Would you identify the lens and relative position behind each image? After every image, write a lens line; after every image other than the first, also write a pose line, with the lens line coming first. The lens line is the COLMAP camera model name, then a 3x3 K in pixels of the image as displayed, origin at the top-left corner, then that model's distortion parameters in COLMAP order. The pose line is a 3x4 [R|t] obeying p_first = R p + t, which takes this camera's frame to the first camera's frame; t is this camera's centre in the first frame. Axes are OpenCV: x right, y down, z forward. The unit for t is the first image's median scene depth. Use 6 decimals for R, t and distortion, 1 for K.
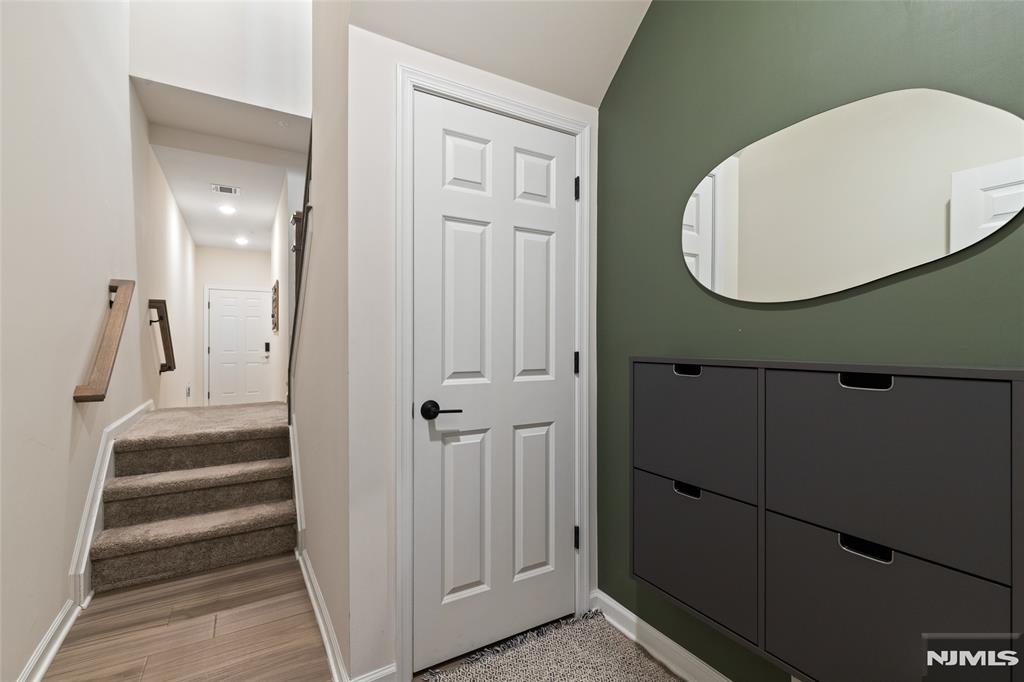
lens RADIAL K [[464.8, 0, 512.5], [0, 464.8, 339.7], [0, 0, 1]] dist [0.010409, 0.000044]
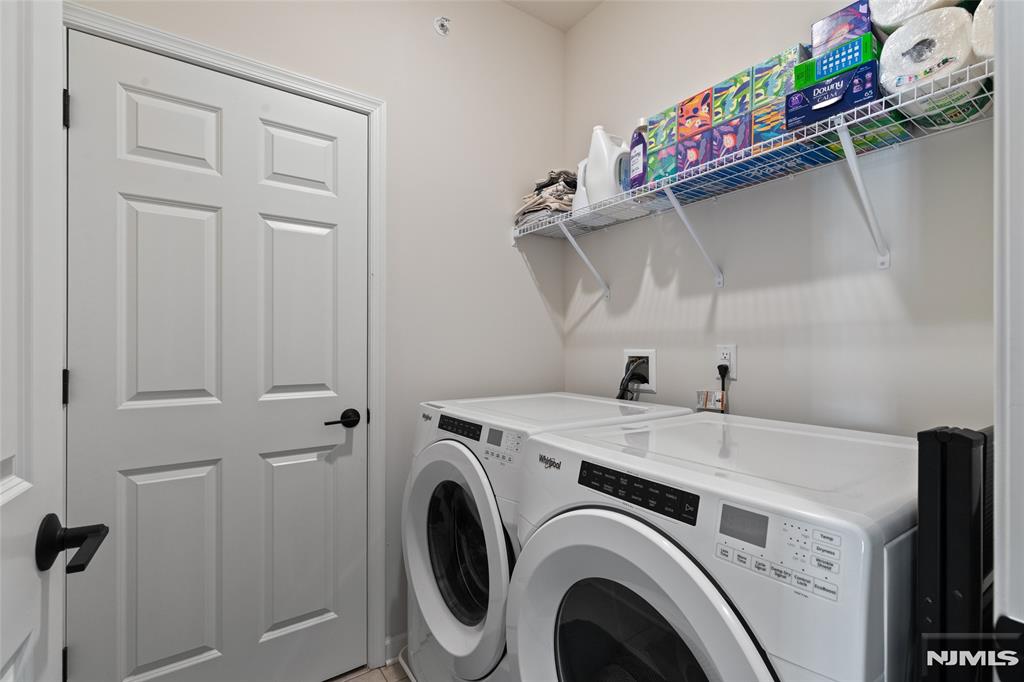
lens RADIAL K [[410.5, 0, 511.2], [0, 410.5, 347.0], [0, 0, 1]] dist [0.000565, -0.000053]
pose [[0.999606, -0.008719, 0.026677, 0.320955], [0.008808, 0.999956, -0.003217, 0.000717], [-0.026647, 0.003450, 0.999639, 0.190133]]
